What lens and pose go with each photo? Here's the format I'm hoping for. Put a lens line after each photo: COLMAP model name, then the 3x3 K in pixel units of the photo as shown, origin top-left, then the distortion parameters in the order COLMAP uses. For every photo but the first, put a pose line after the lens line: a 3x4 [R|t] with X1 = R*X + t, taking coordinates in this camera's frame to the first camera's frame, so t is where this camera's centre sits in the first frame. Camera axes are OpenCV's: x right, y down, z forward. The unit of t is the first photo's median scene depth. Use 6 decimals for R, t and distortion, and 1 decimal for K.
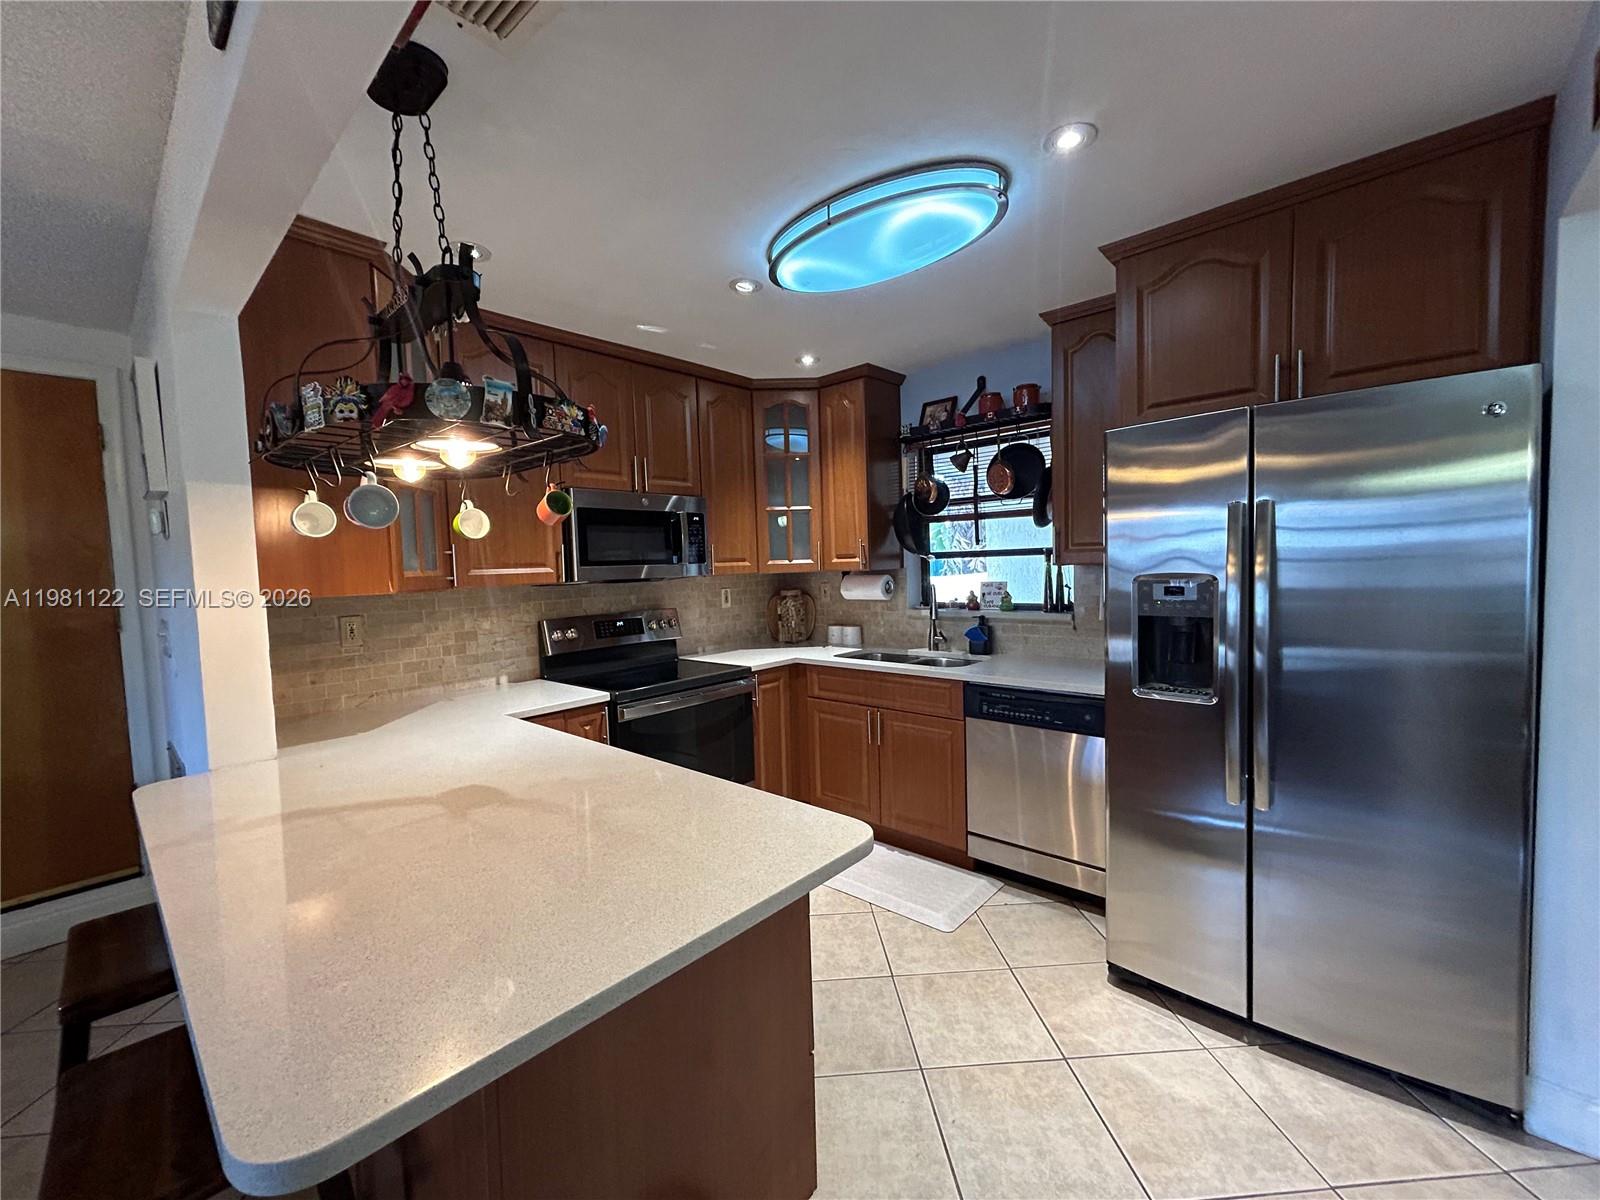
lens RADIAL K [[643.2, 0, 799.6], [0, 643.2, 602.6], [0, 0, 1]] dist [-0.003033, 0.001490]
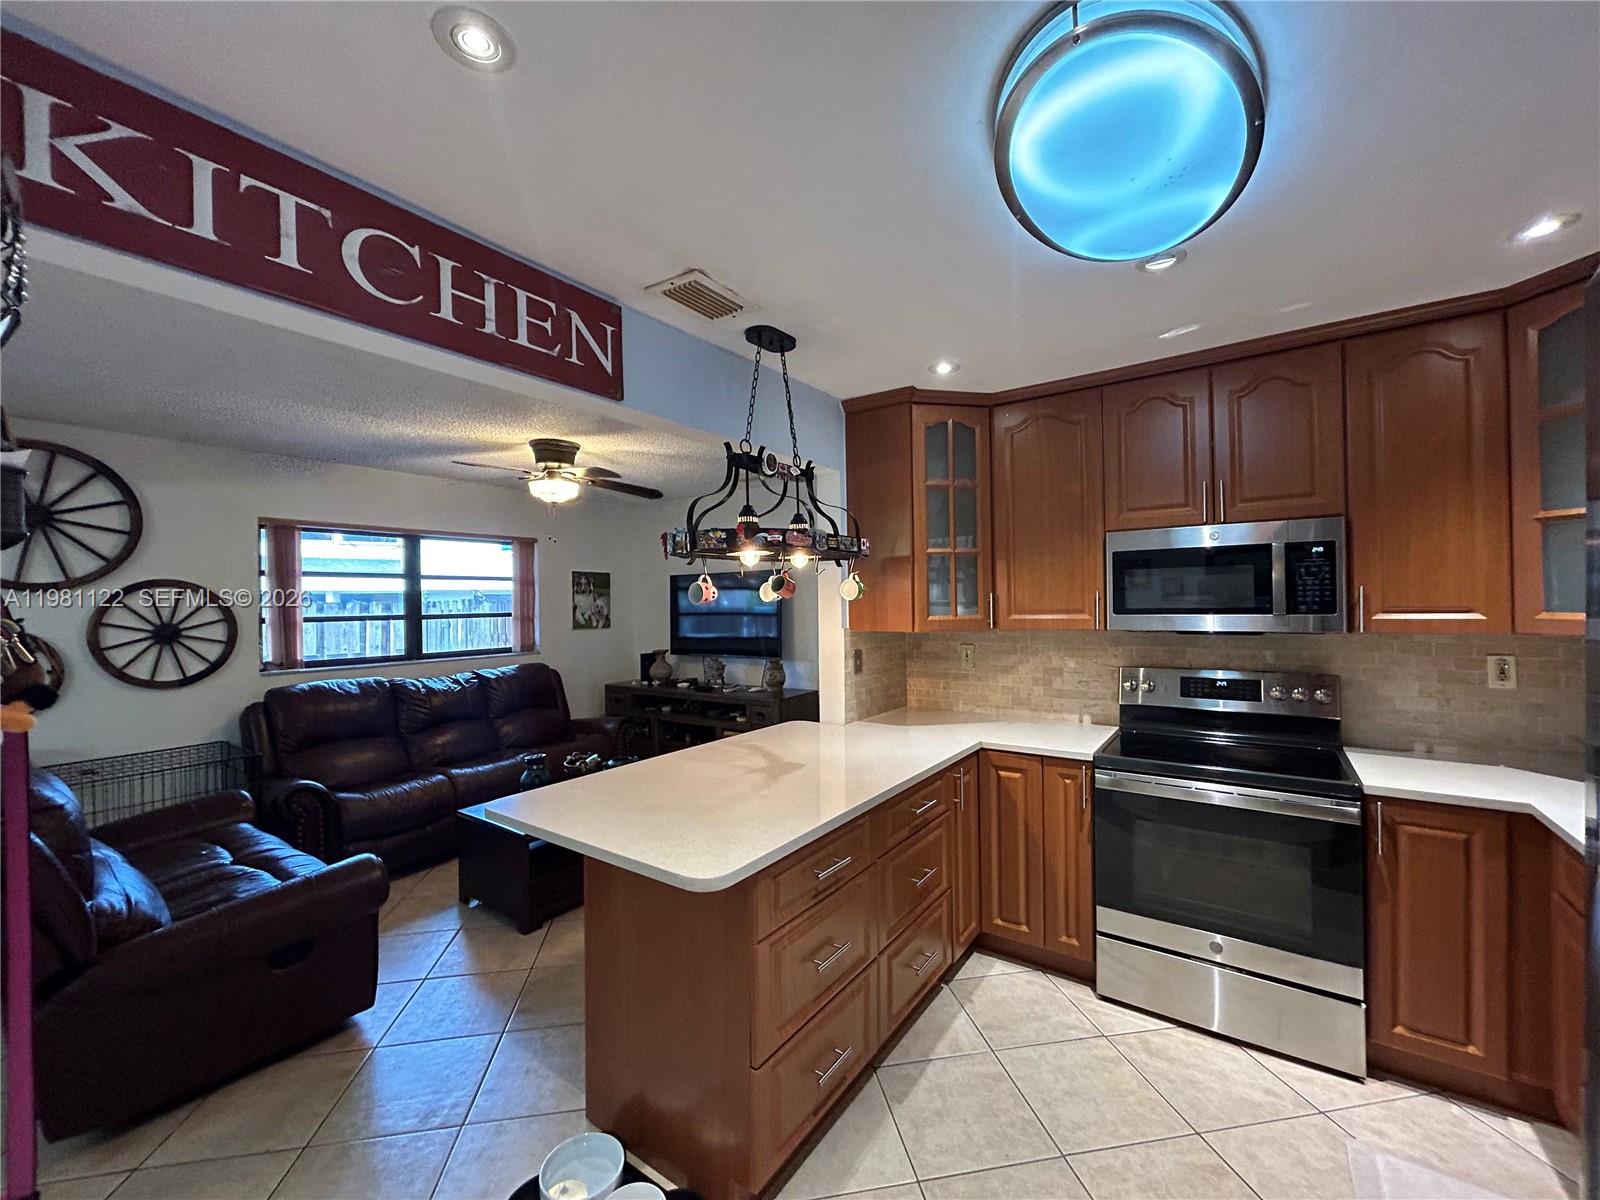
lens RADIAL K [[643.2, 0, 799.8], [0, 643.2, 599.9], [0, 0, 1]] dist [-0.003033, 0.001490]
pose [[0.109581, 0.026333, -0.993629, 0.535249], [-0.049409, 0.998558, 0.021014, -0.073363], [0.992749, 0.046792, 0.110725, 0.431129]]
